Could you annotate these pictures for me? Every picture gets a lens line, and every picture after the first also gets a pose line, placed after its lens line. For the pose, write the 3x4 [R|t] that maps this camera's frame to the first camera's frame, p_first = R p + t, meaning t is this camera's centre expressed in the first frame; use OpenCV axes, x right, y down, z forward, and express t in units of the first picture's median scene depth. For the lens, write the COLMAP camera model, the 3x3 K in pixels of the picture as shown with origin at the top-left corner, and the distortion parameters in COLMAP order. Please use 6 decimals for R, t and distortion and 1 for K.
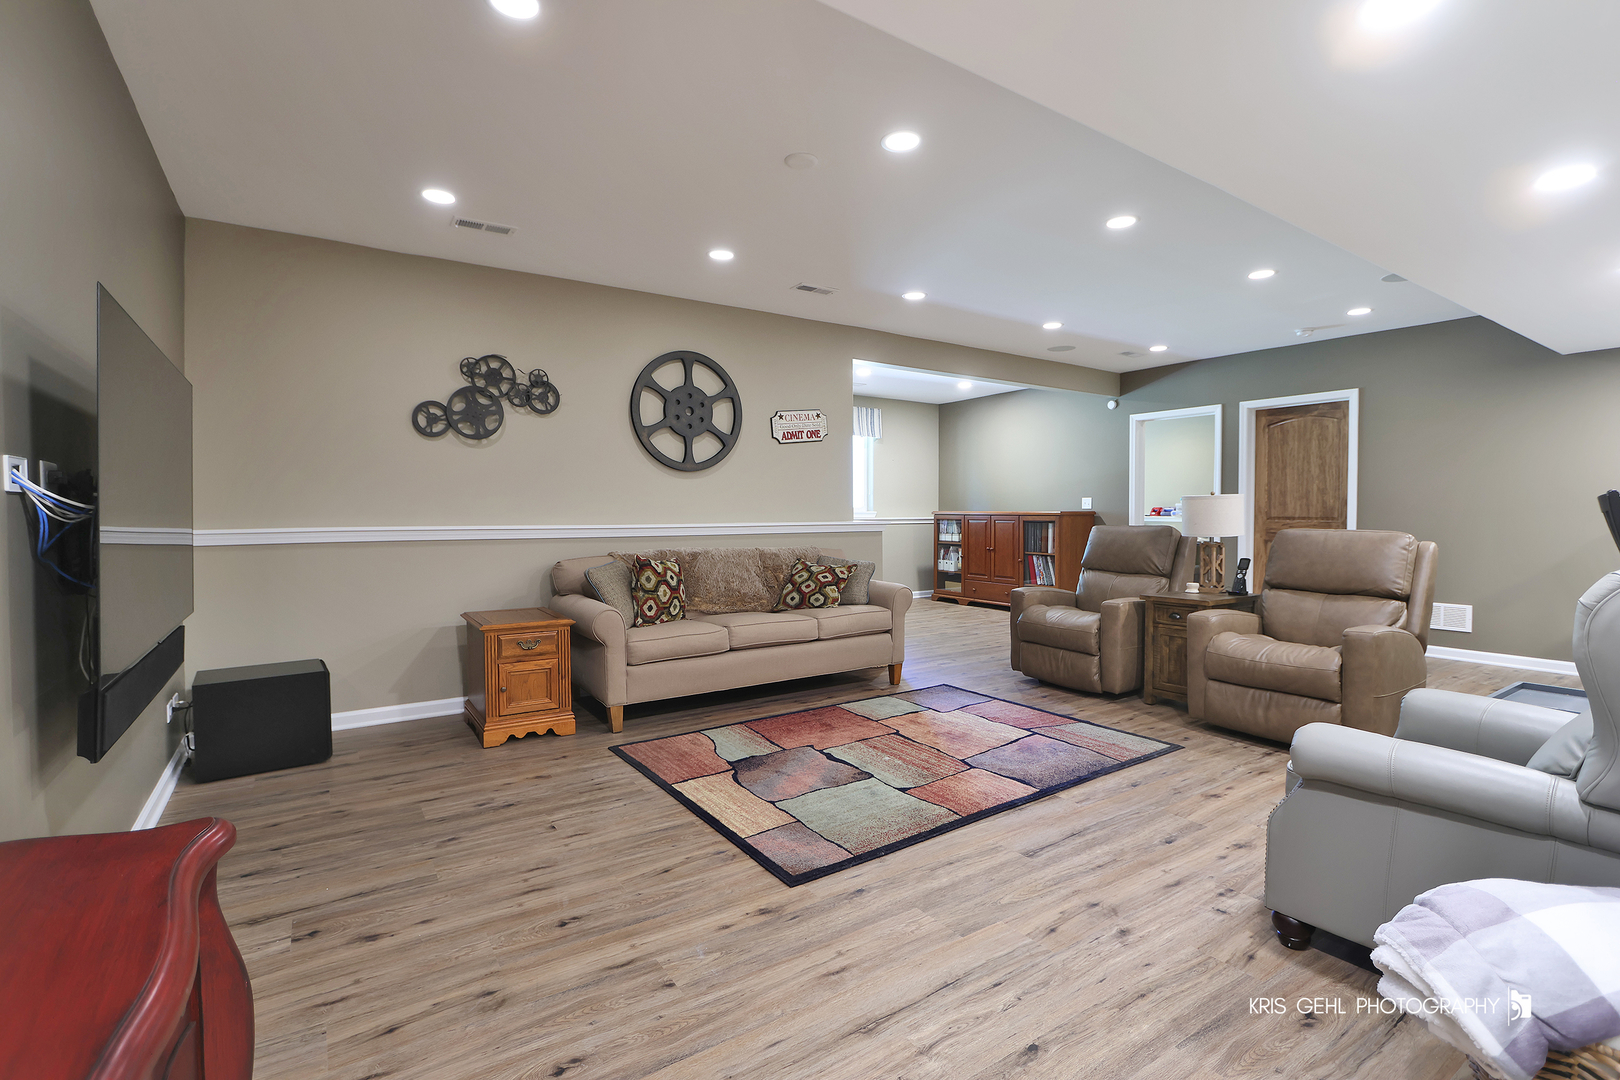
lens RADIAL K [[744.8, 0, 804.7], [0, 744.8, 533.8], [0, 0, 1]] dist [-0.018522, 0.000612]
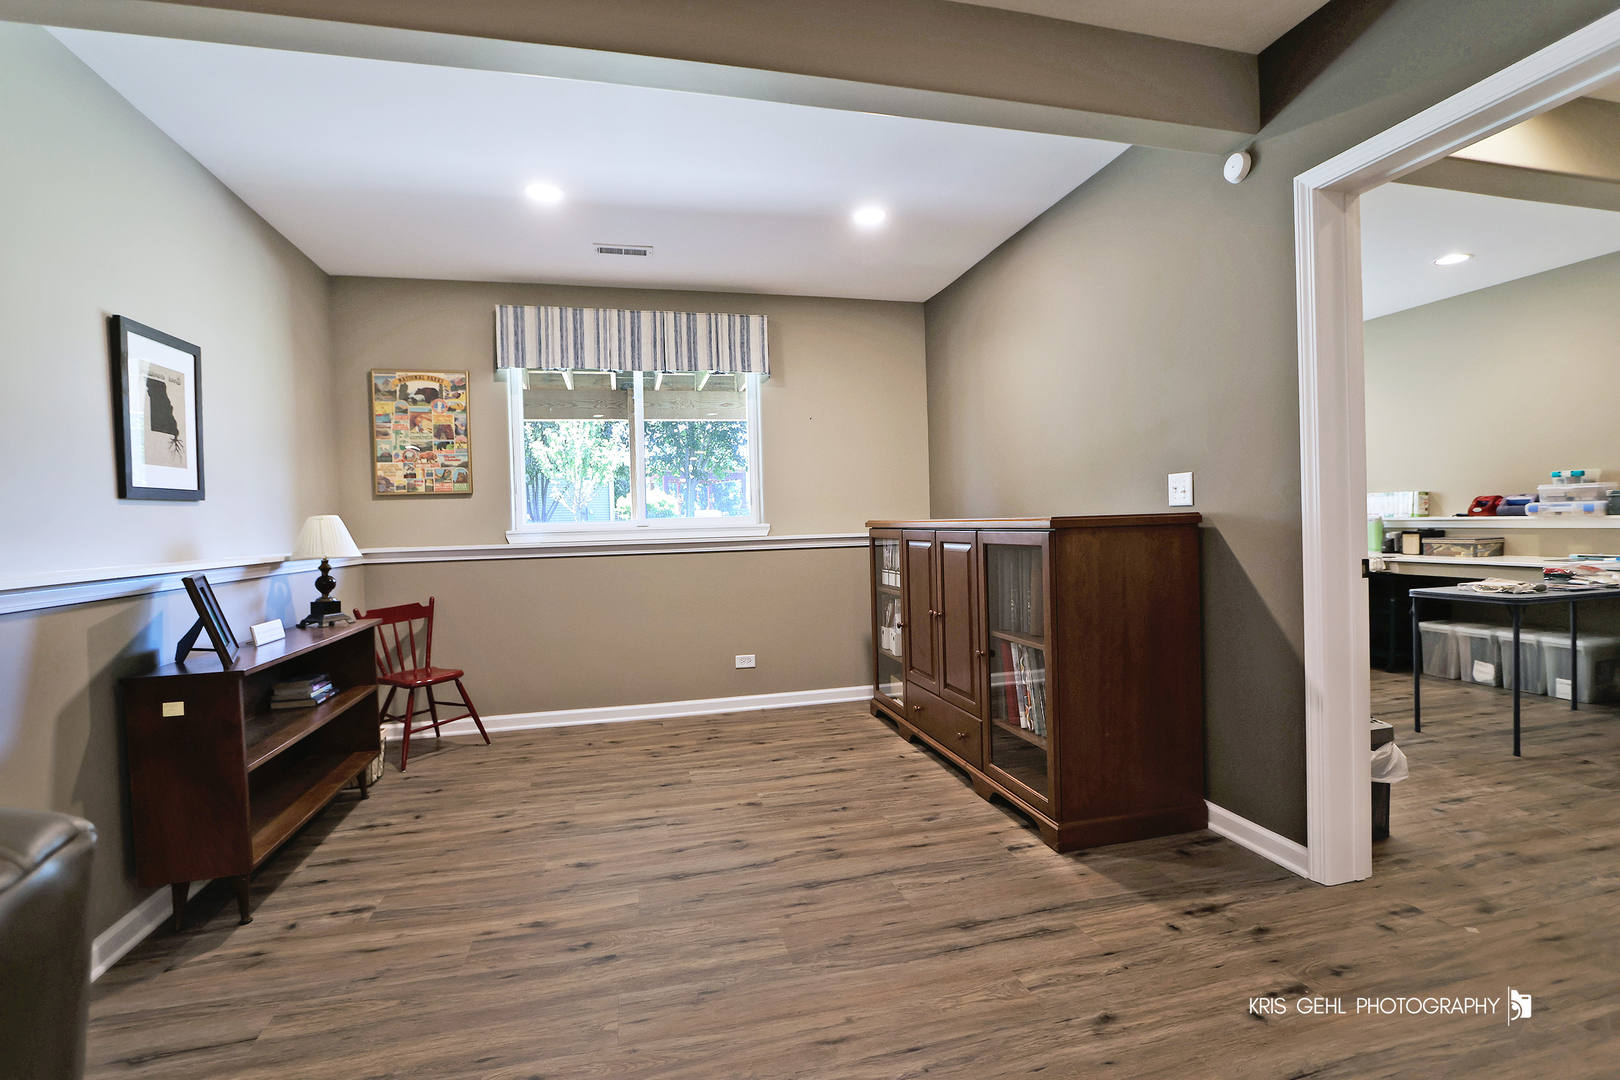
lens RADIAL K [[764.0, 0, 813.4], [0, 764.0, 533.3], [0, 0, 1]] dist [0.001543, 0.000413]
pose [[0.943177, -0.021456, -0.331596, 0.298684], [0.017249, 0.999729, -0.015625, -0.016742], [0.331841, 0.009017, 0.943292, 0.548288]]
